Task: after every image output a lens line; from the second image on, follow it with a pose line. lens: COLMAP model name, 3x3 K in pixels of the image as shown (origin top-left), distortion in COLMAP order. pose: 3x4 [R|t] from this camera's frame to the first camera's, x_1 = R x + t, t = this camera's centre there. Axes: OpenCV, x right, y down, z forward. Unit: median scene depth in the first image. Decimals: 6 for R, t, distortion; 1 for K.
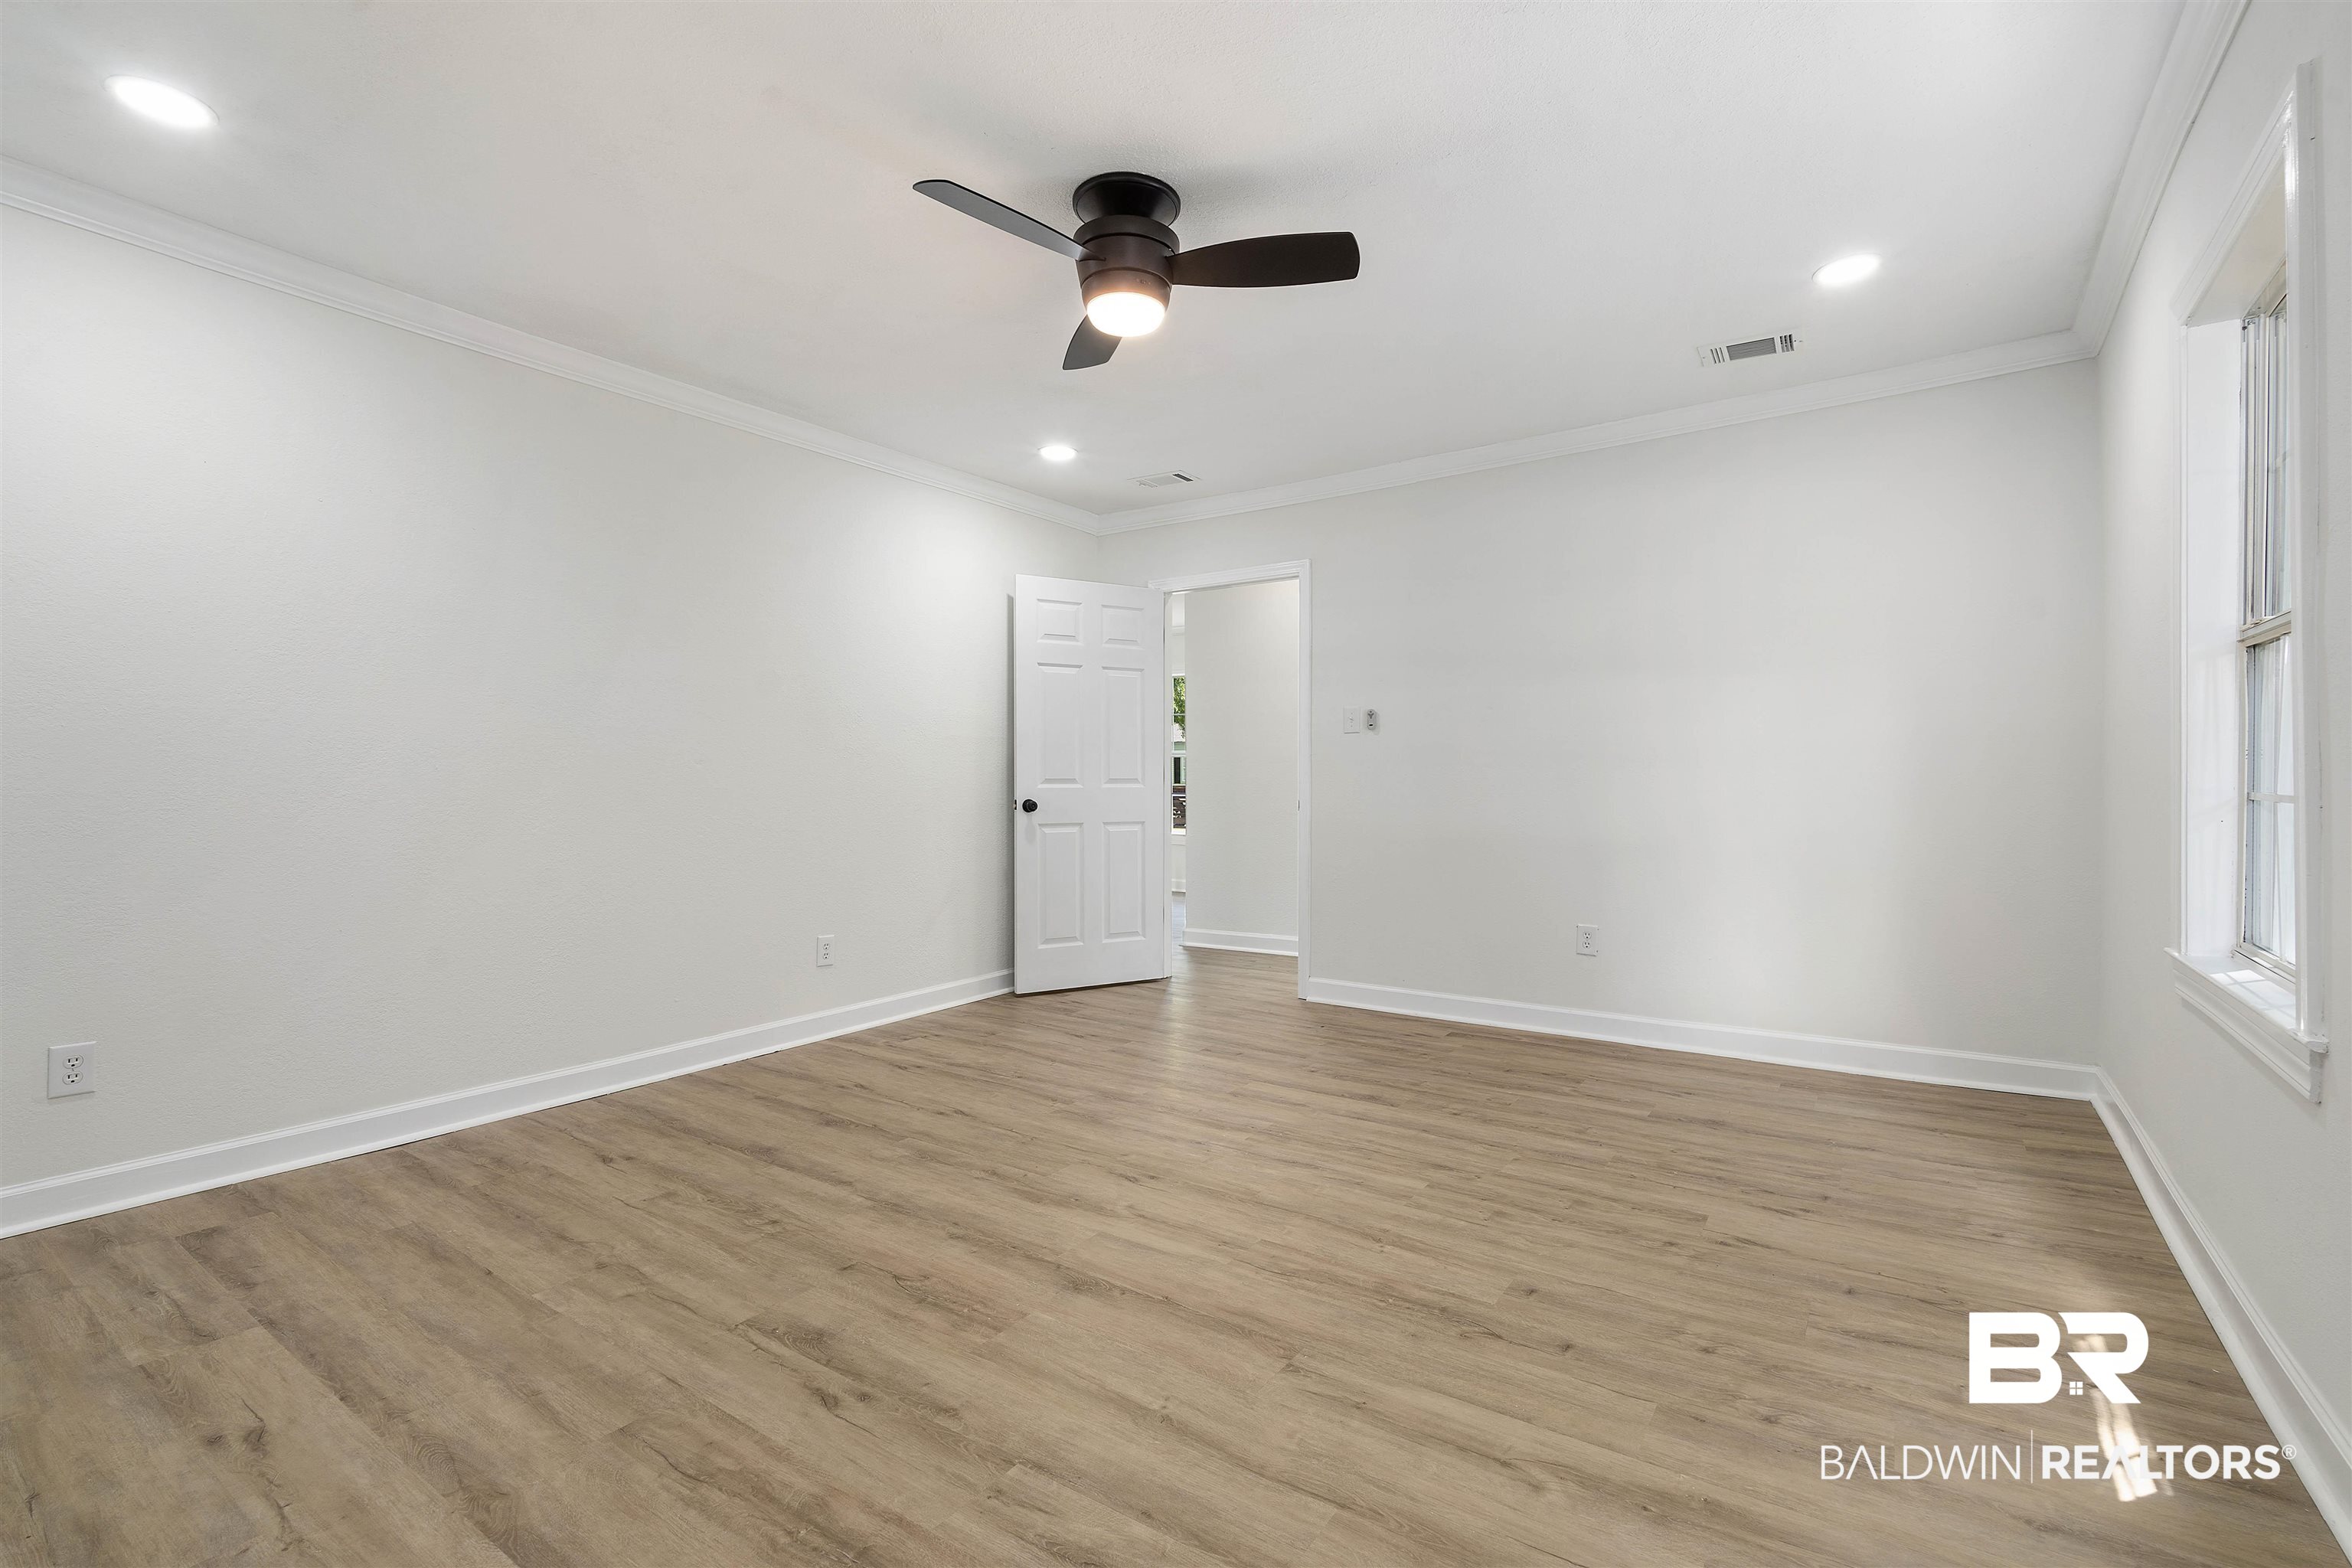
lens RADIAL K [[1033.7, 0, 1176.3], [0, 1033.7, 786.6], [0, 0, 1]] dist [0.000349, 0.000068]
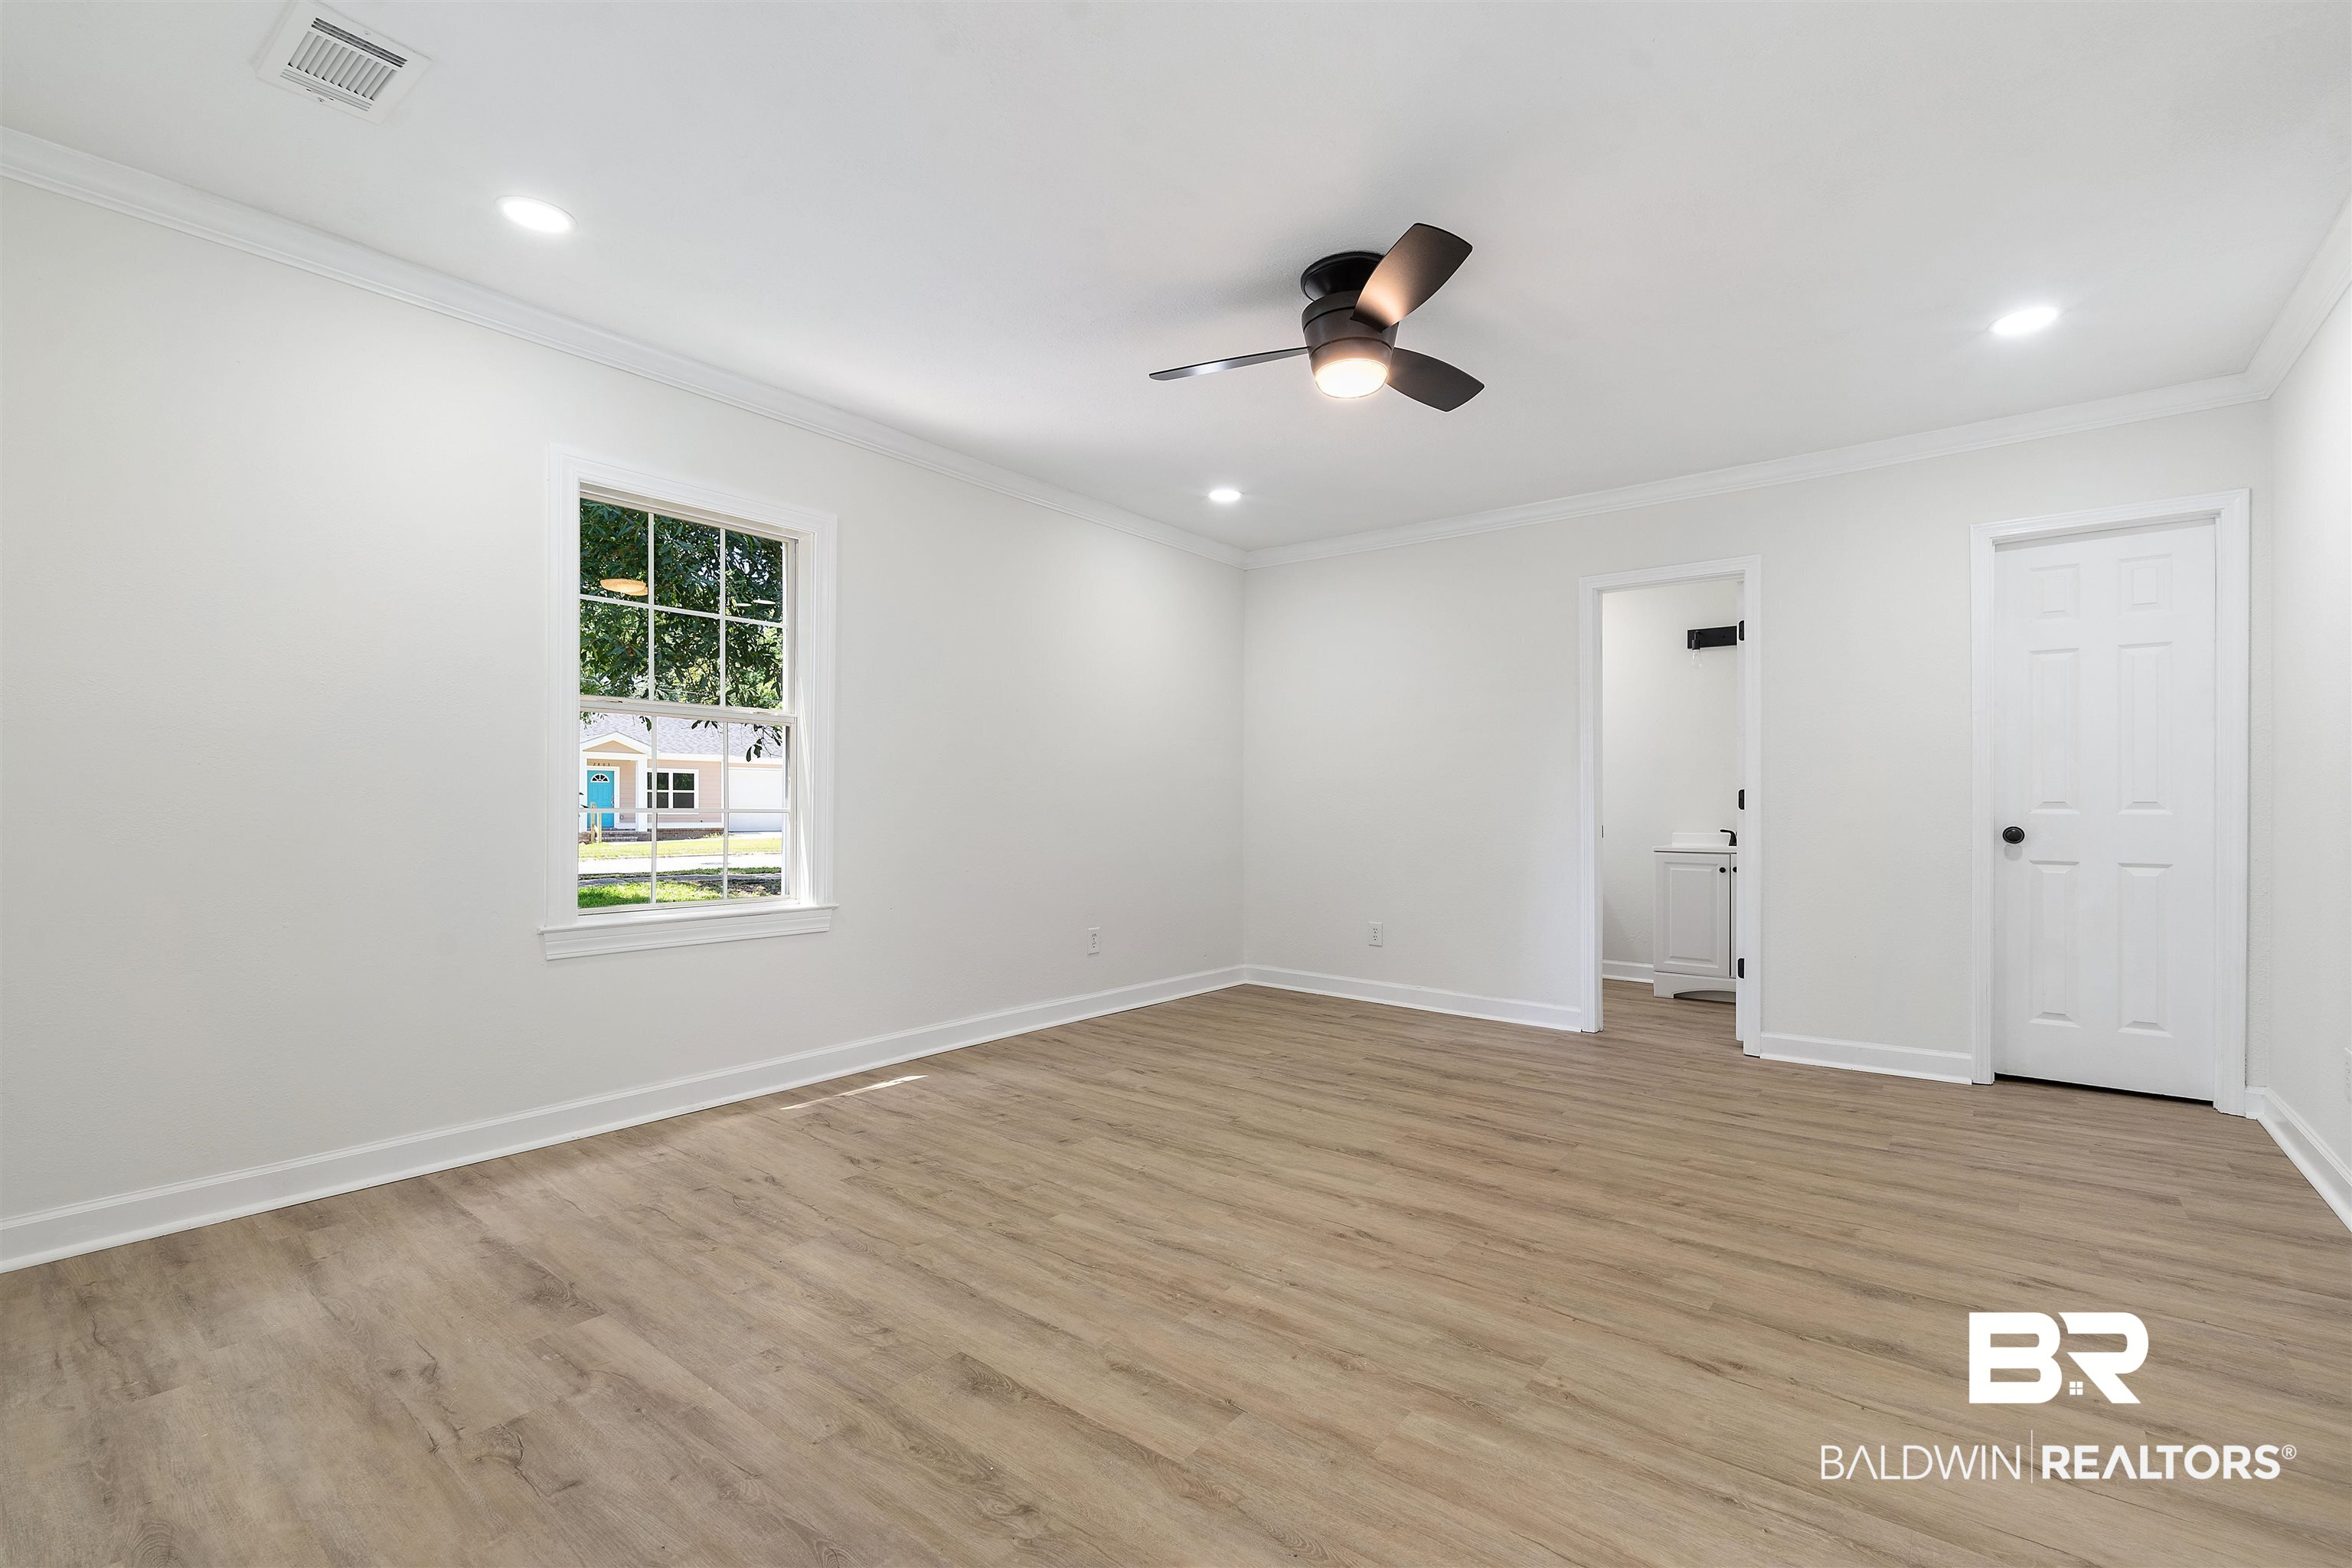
lens RADIAL K [[1033.7, 0, 1178.4], [0, 1033.7, 793.7], [0, 0, 1]] dist [0.000349, 0.000068]
pose [[-0.997967, -0.001817, 0.063707, 0.068936], [-0.001918, 0.999997, -0.001529, -0.010809], [-0.063704, -0.001649, -0.997967, 2.093681]]
